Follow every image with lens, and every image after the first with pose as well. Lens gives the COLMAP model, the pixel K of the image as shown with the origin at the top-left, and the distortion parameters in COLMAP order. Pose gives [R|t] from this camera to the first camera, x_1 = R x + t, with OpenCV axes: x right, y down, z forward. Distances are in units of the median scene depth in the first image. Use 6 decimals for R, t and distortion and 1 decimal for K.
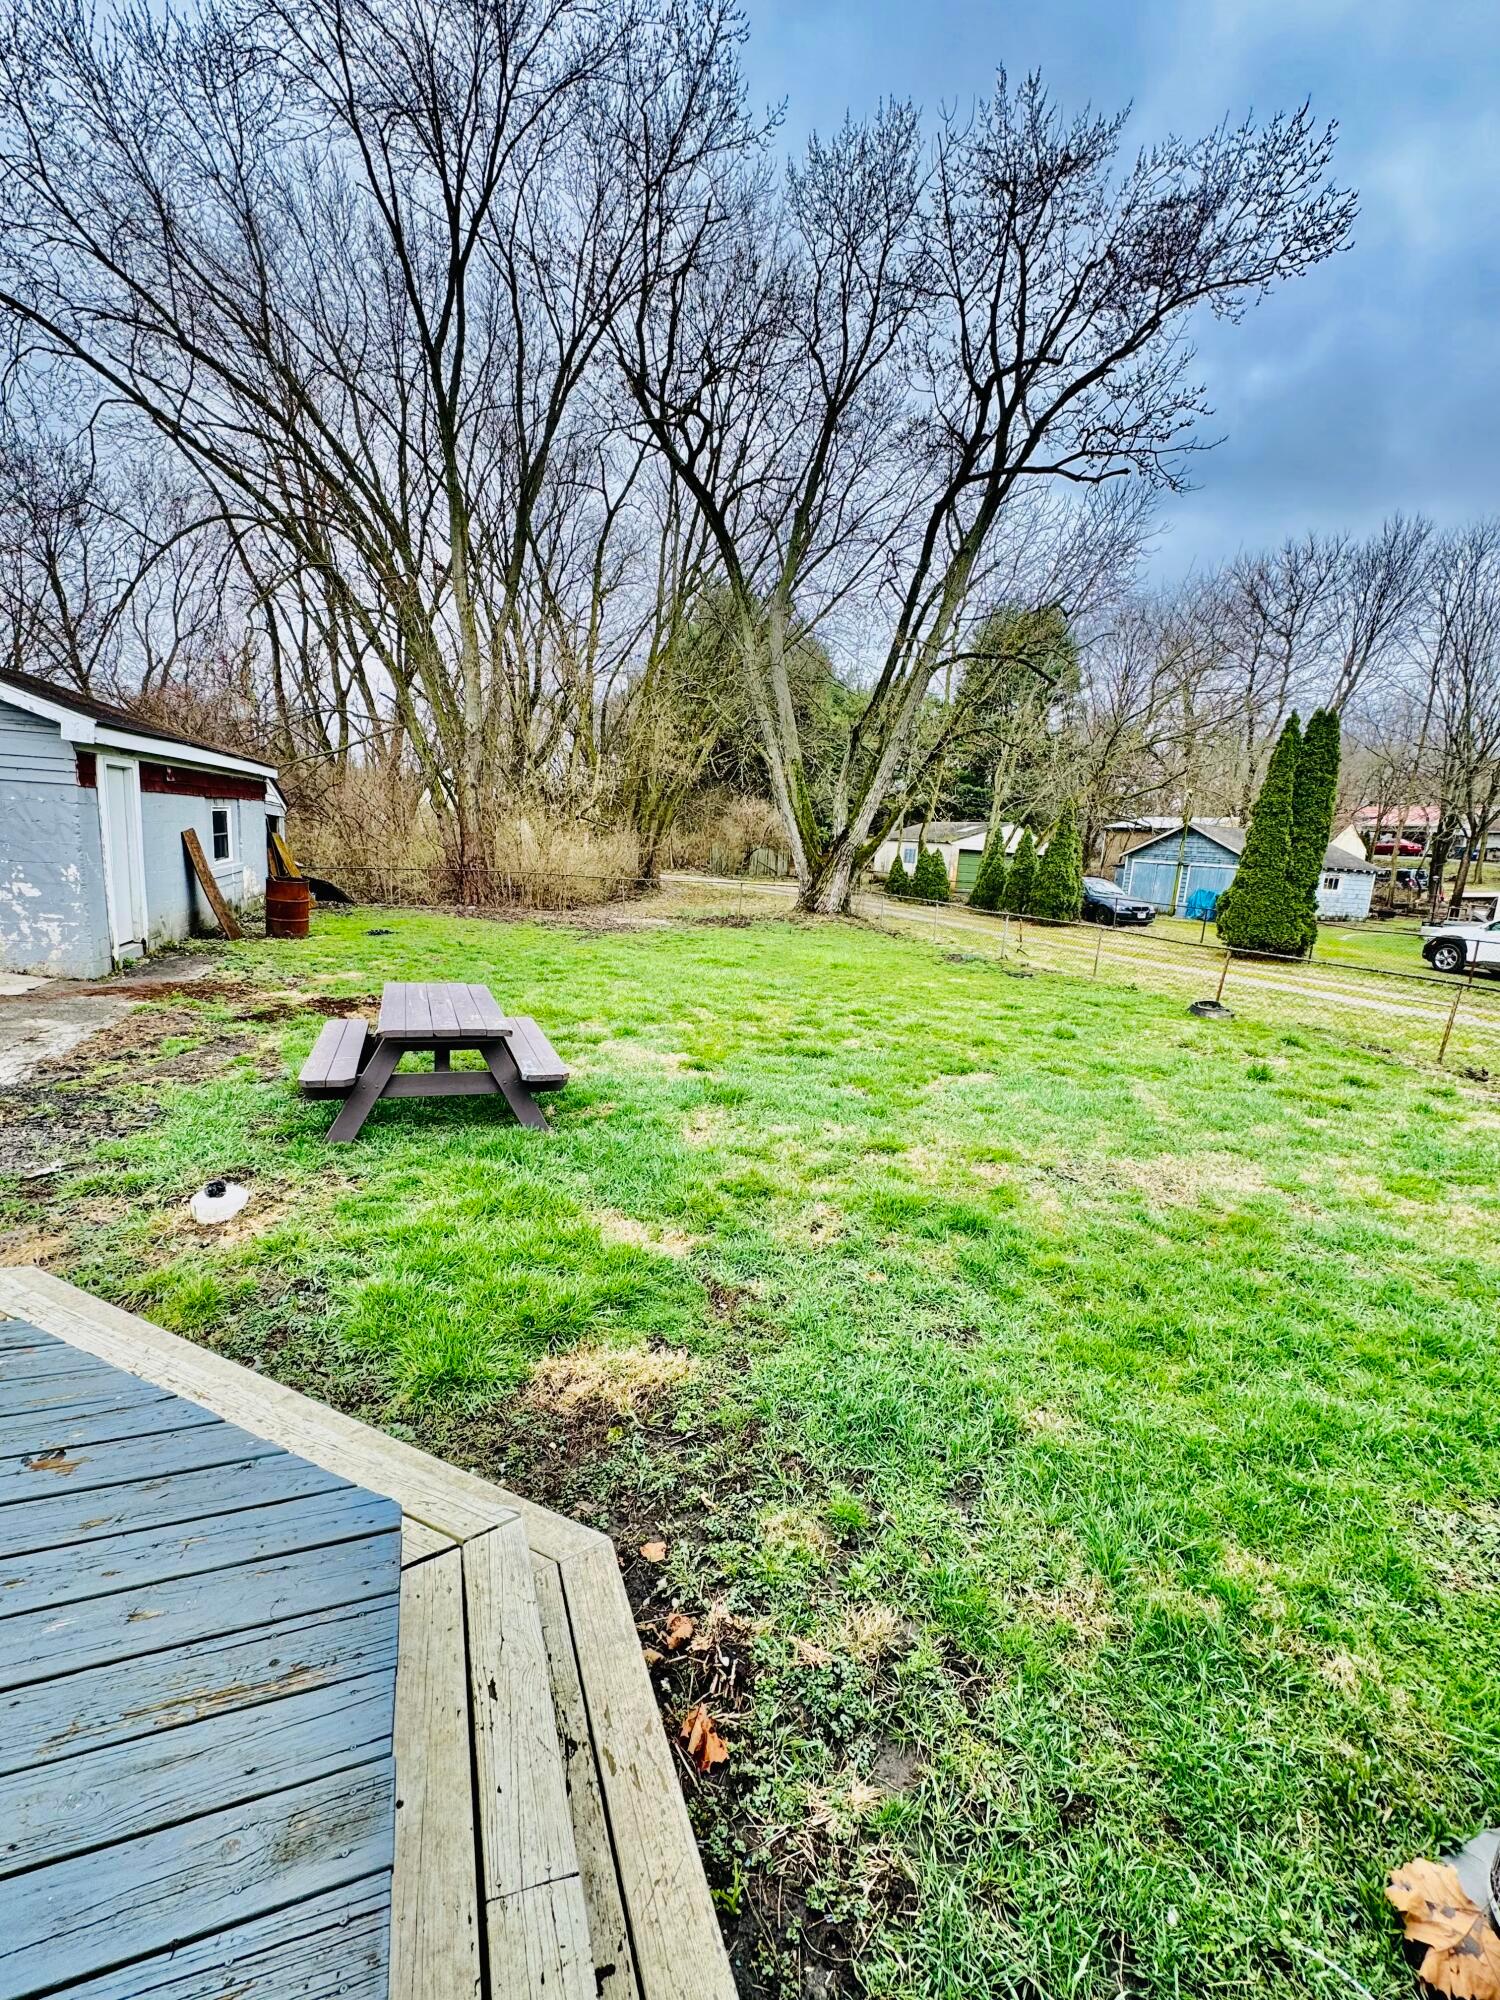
lens RADIAL K [[811.1, 0, 750.0], [0, 811.1, 1000.0], [0, 0, 1]] dist [-0.000071, -0.000011]
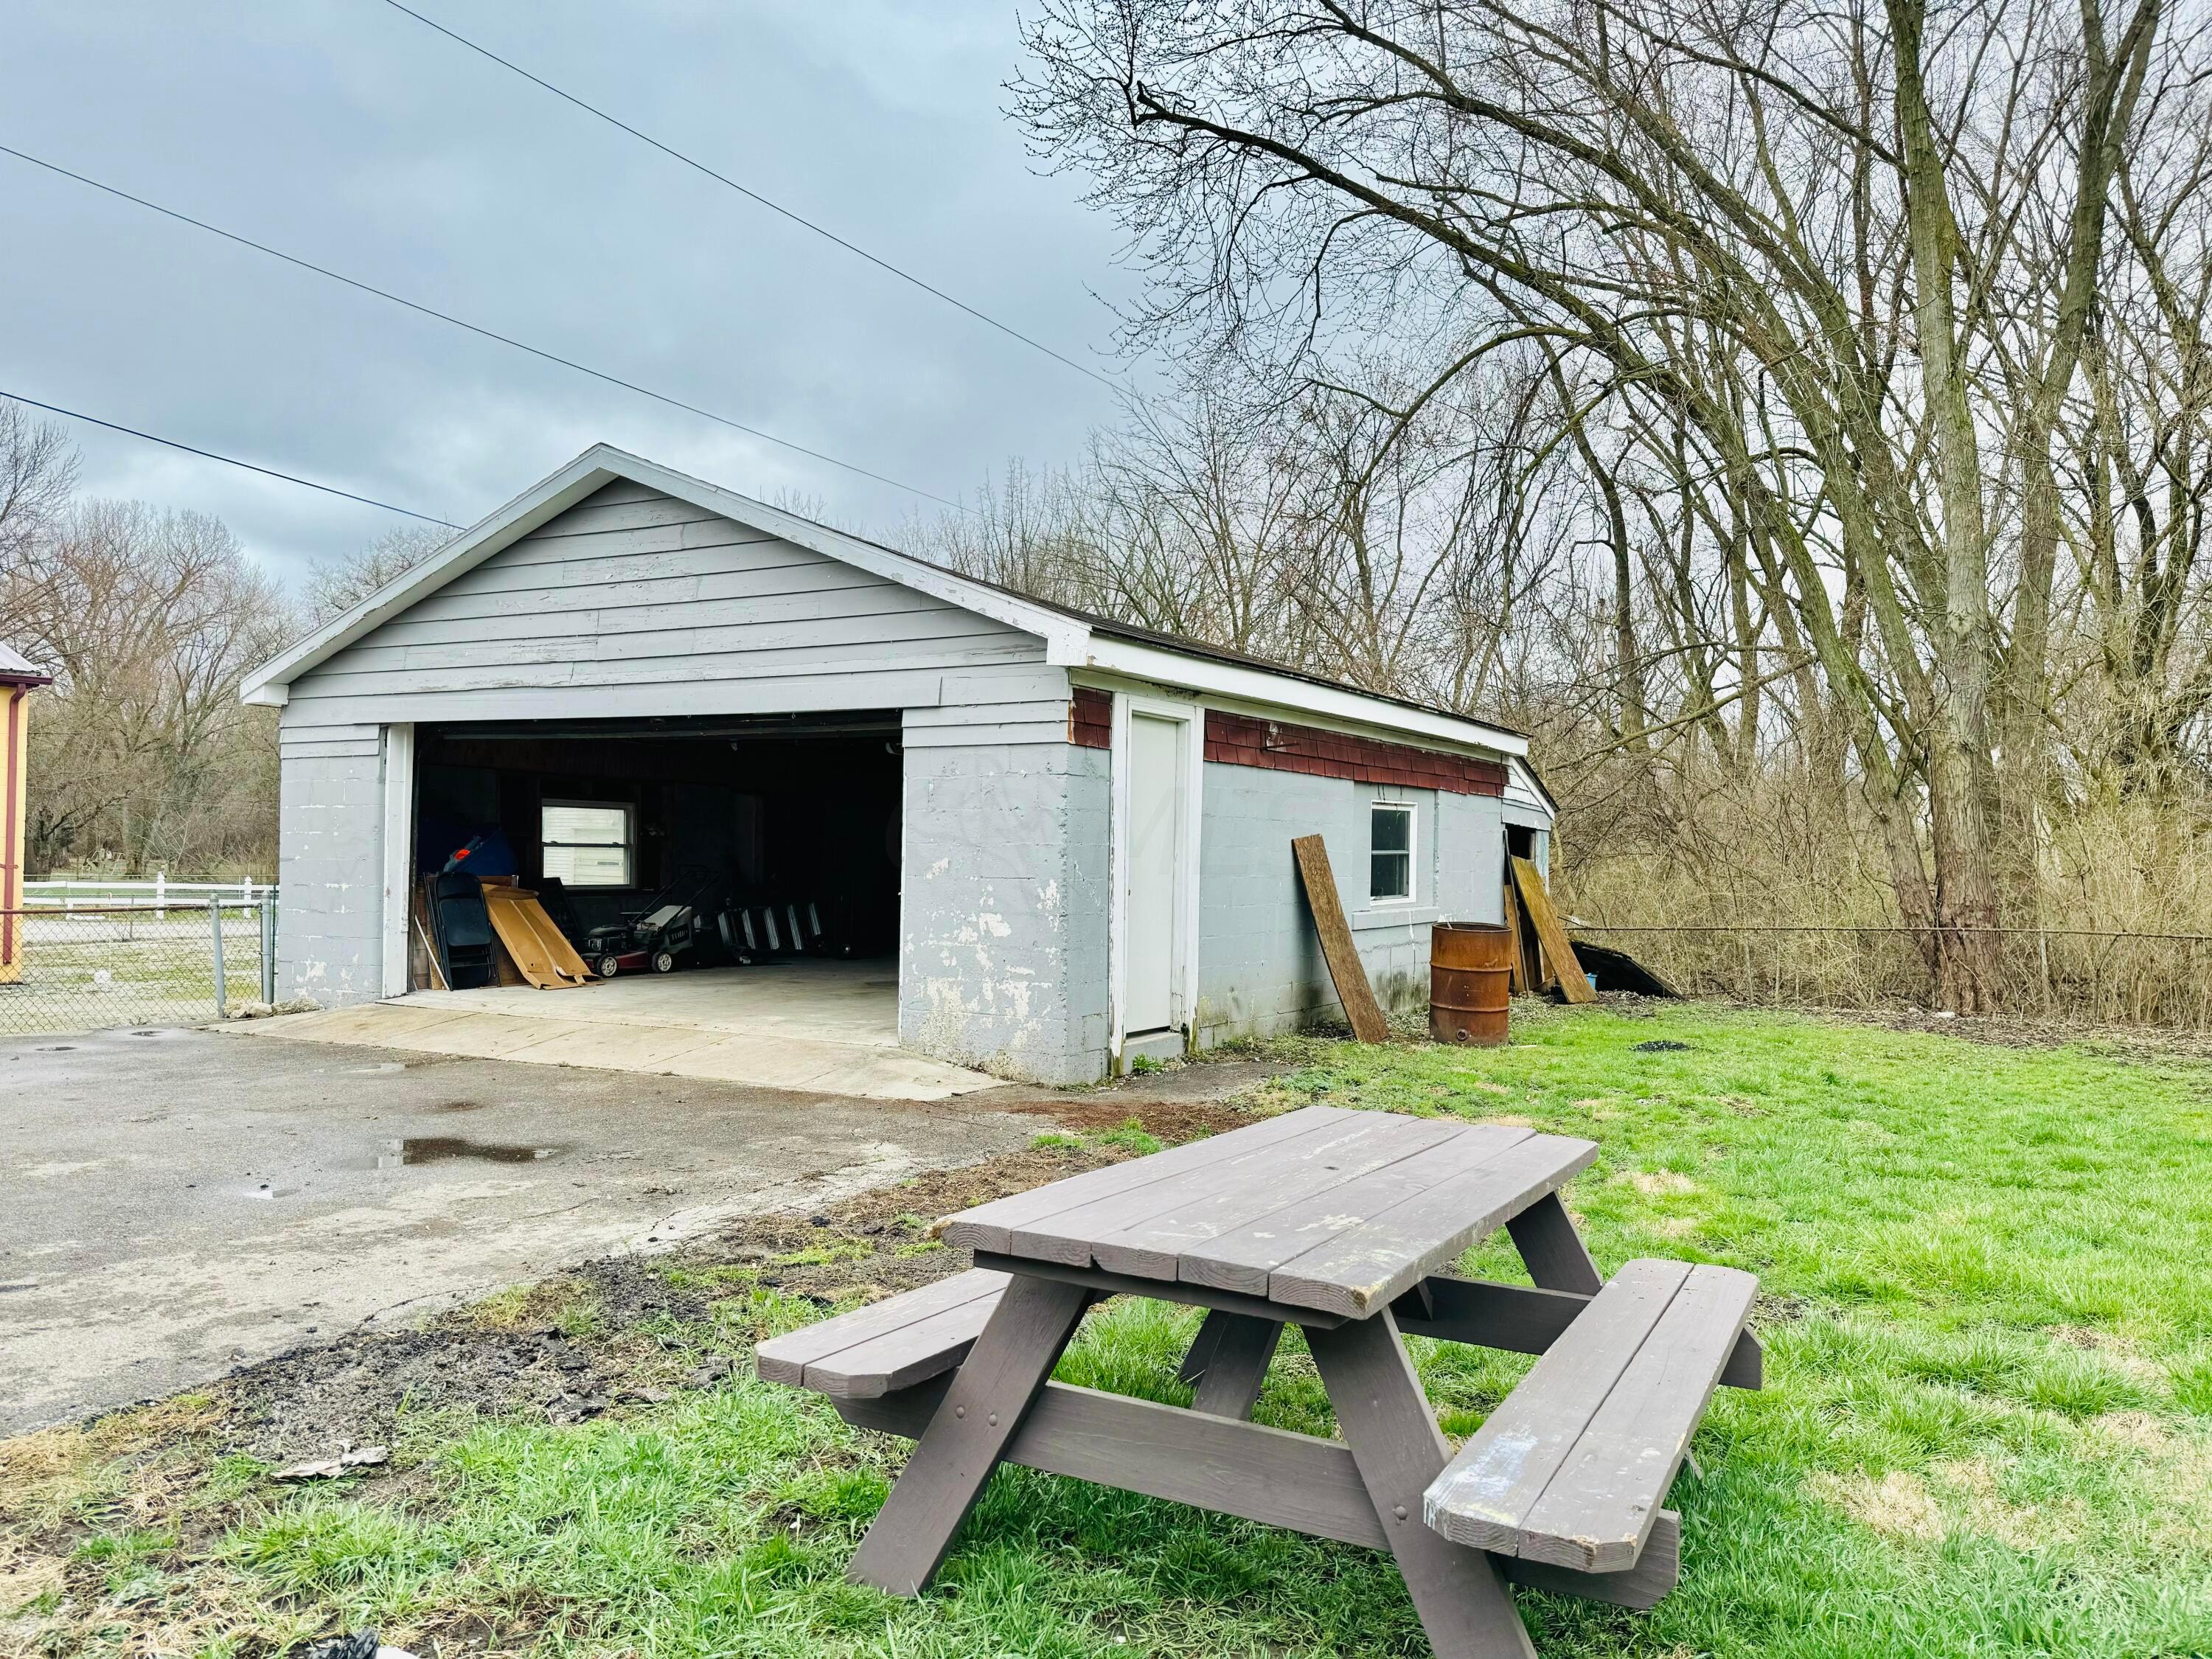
lens RADIAL K [[1526.8, 0, 1105.3], [0, 1526.8, 879.0], [0, 0, 1]] dist [0.005101, -0.002557]
pose [[0.643345, -0.046302, -0.764175, 0.003857], [-0.116068, 0.980732, -0.157140, -0.003578], [0.756727, 0.189792, 0.625575, 0.242248]]
